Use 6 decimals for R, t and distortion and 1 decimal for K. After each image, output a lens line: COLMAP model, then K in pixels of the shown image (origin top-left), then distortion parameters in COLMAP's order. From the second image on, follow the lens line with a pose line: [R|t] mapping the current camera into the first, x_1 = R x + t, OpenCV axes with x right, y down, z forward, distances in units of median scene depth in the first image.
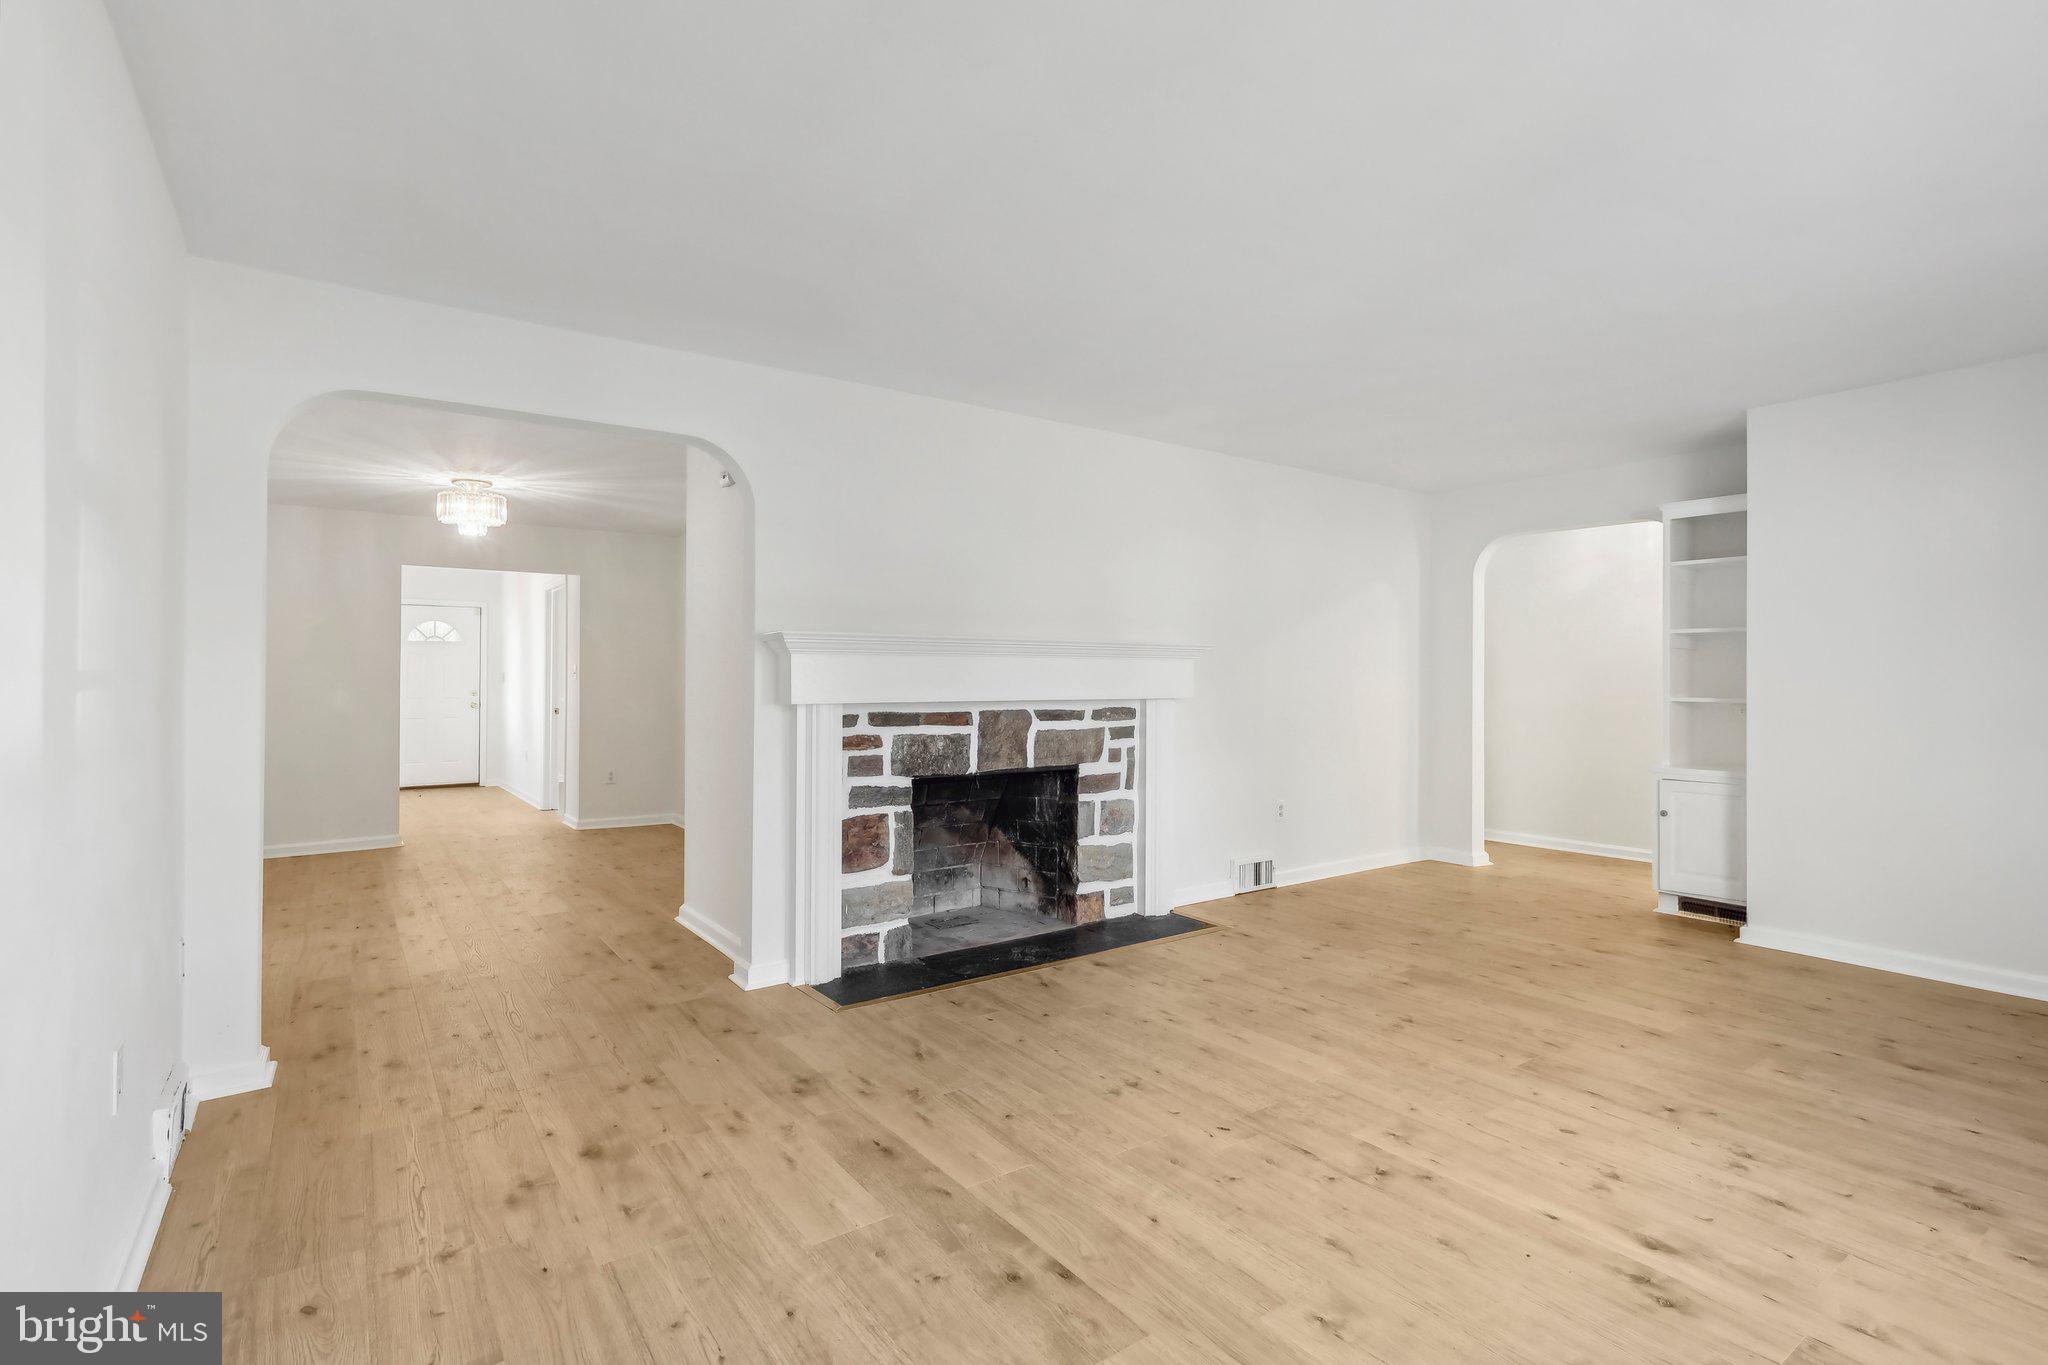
lens RADIAL K [[963.2, 0, 1027.0], [0, 963.2, 679.2], [0, 0, 1]] dist [0.007082, 0.000199]
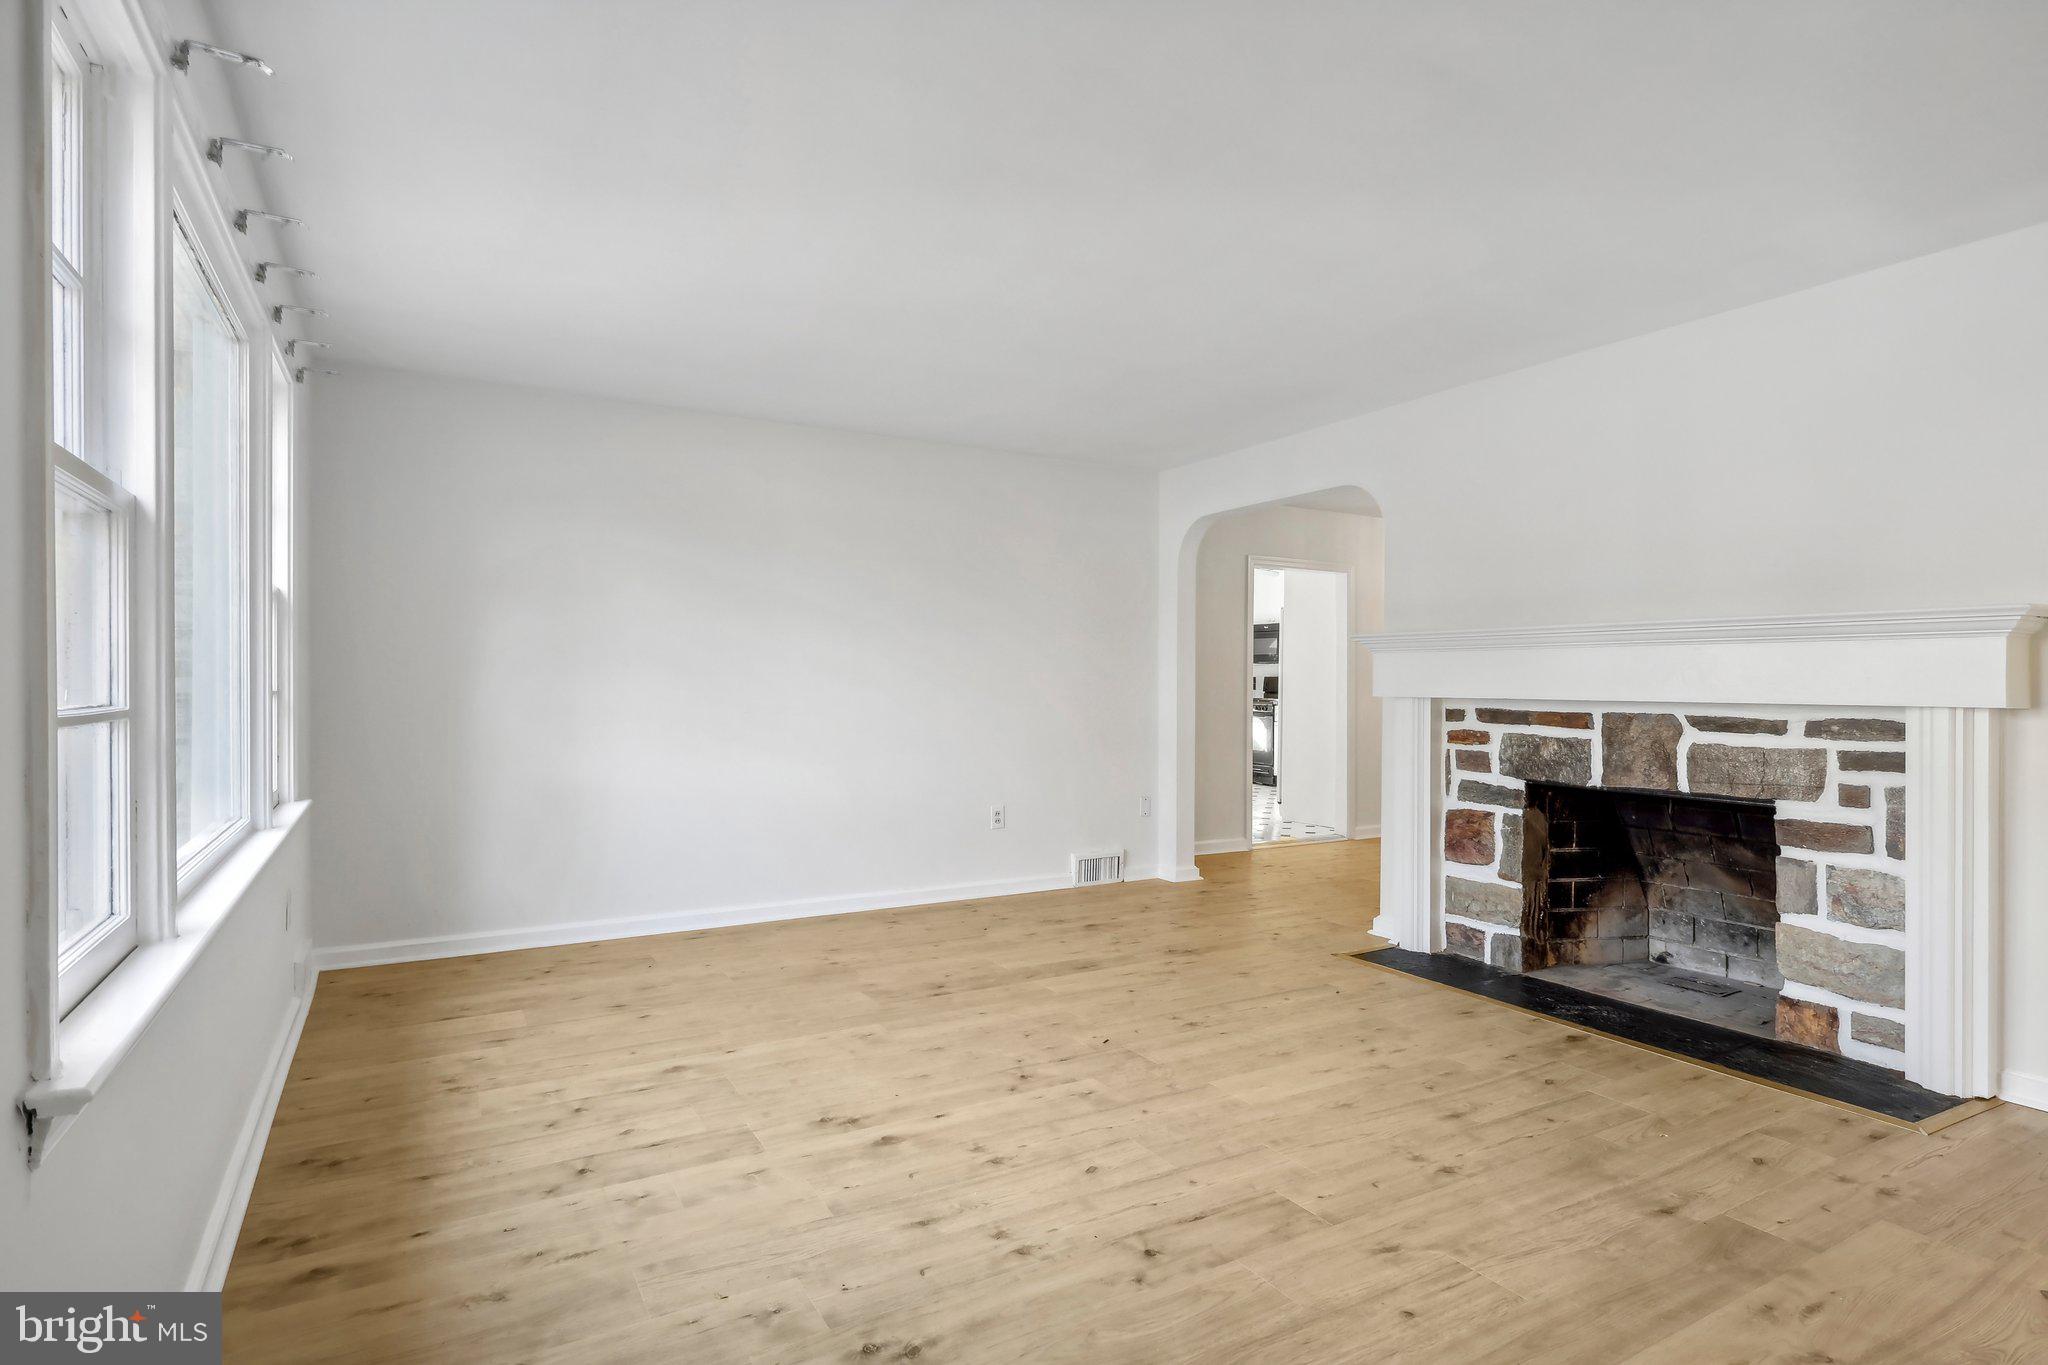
lens RADIAL K [[1079.1, 0, 1075.3], [0, 1079.1, 686.9], [0, 0, 1]] dist [0.008088, -0.001431]
pose [[-0.063903, 0.008178, -0.997923, 1.055549], [-0.000050, 0.999966, 0.008198, 0.003755], [0.997956, 0.000574, -0.063900, 0.705166]]
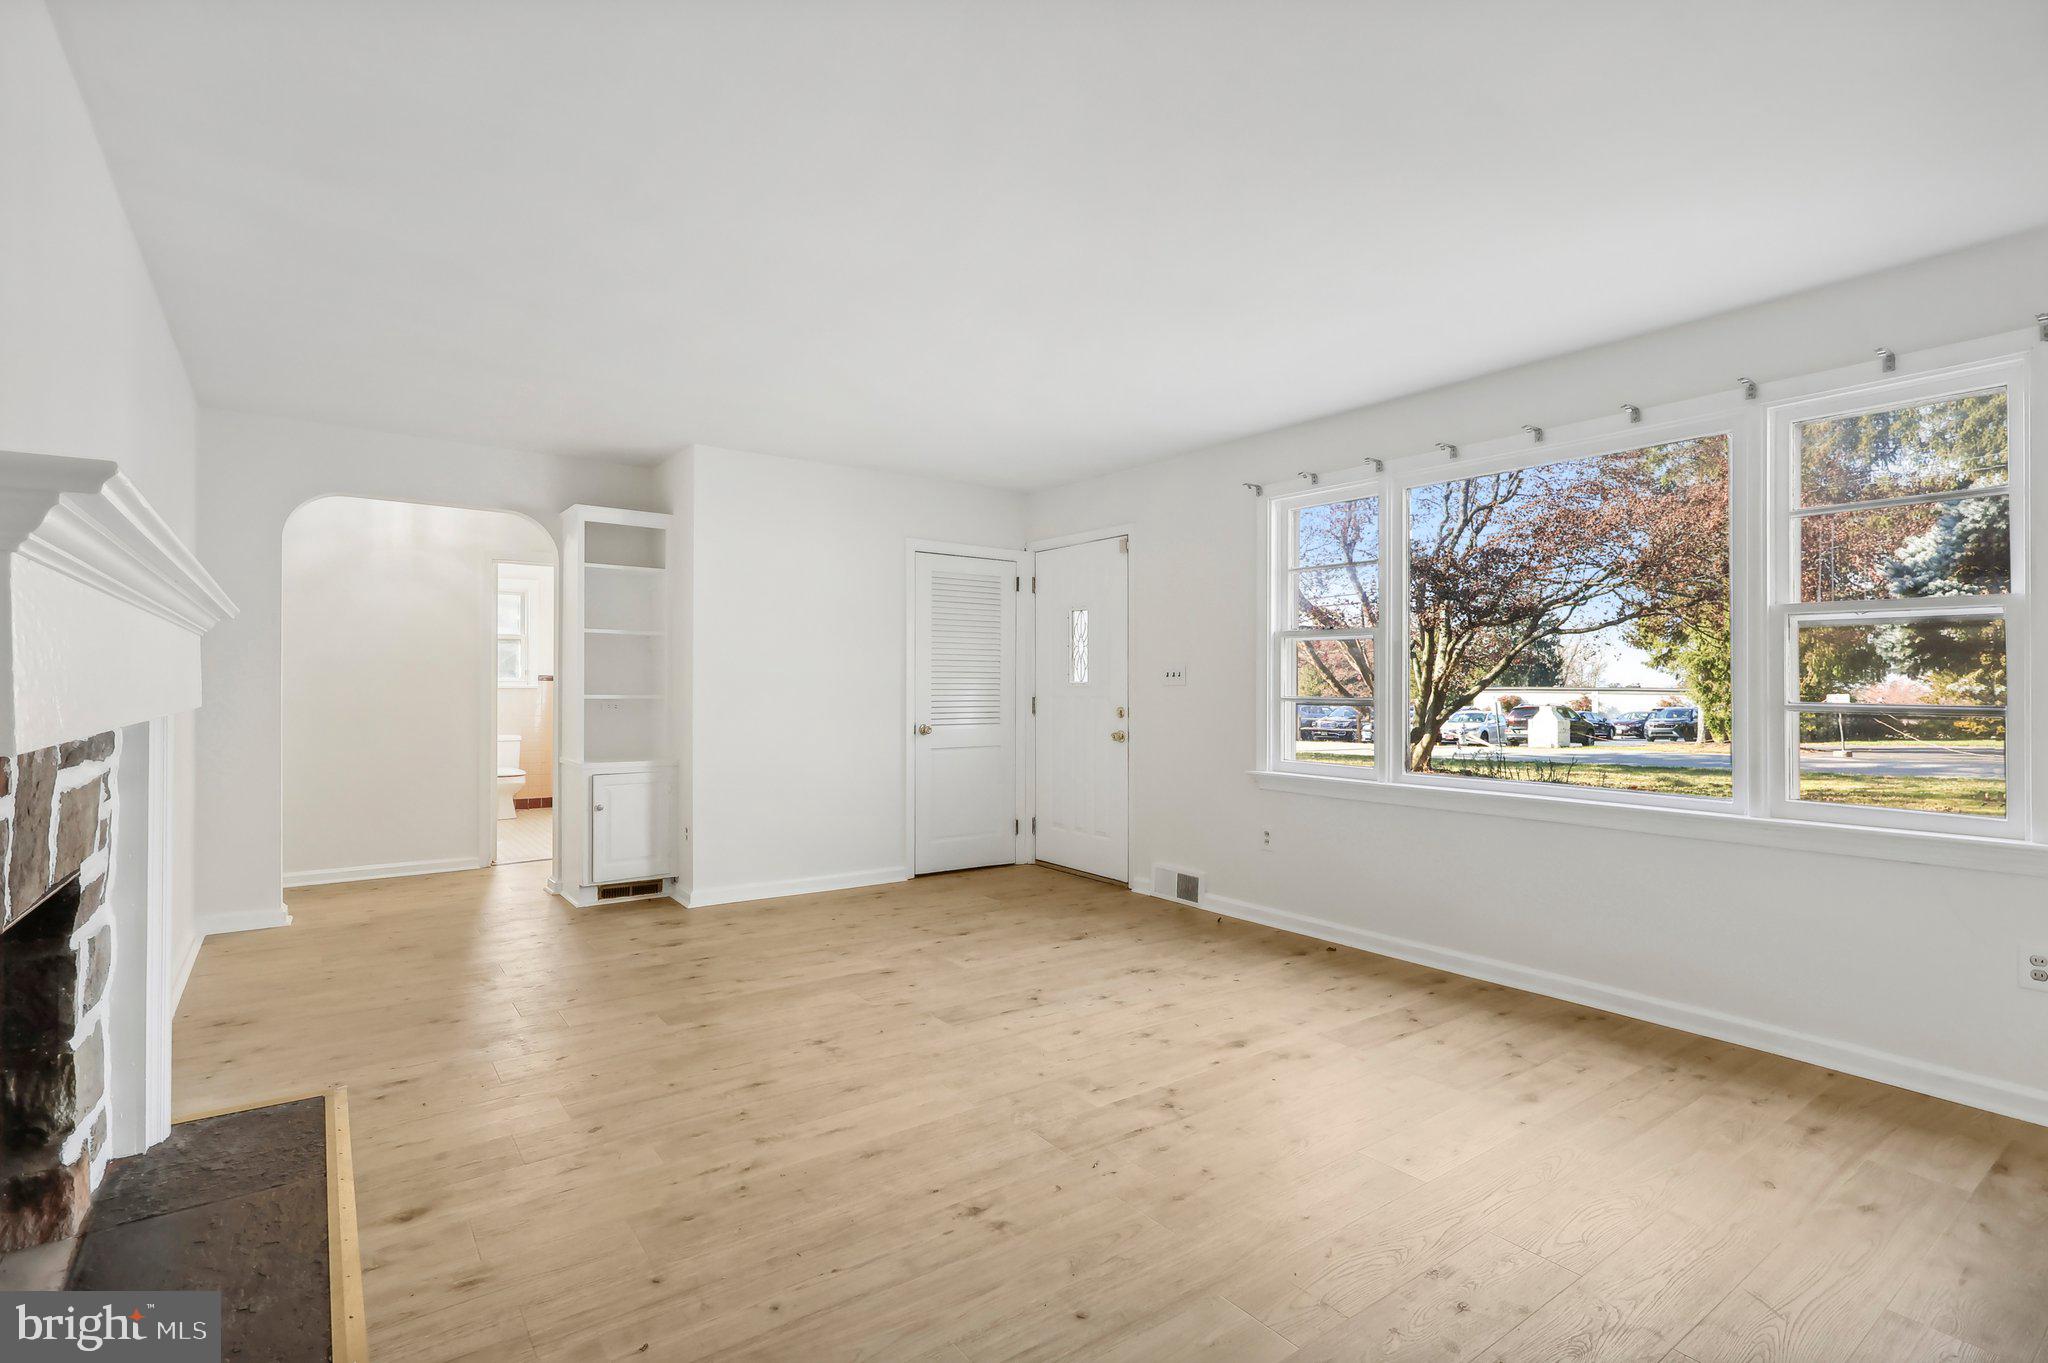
lens RADIAL K [[963.2, 0, 1024.8], [0, 963.2, 681.2], [0, 0, 1]] dist [0.007082, 0.000199]
pose [[-0.002834, 0.004371, 0.999986, -0.489832], [-0.011996, 0.999918, -0.004405, 0.003584], [-0.999924, -0.012009, -0.002781, 0.724532]]
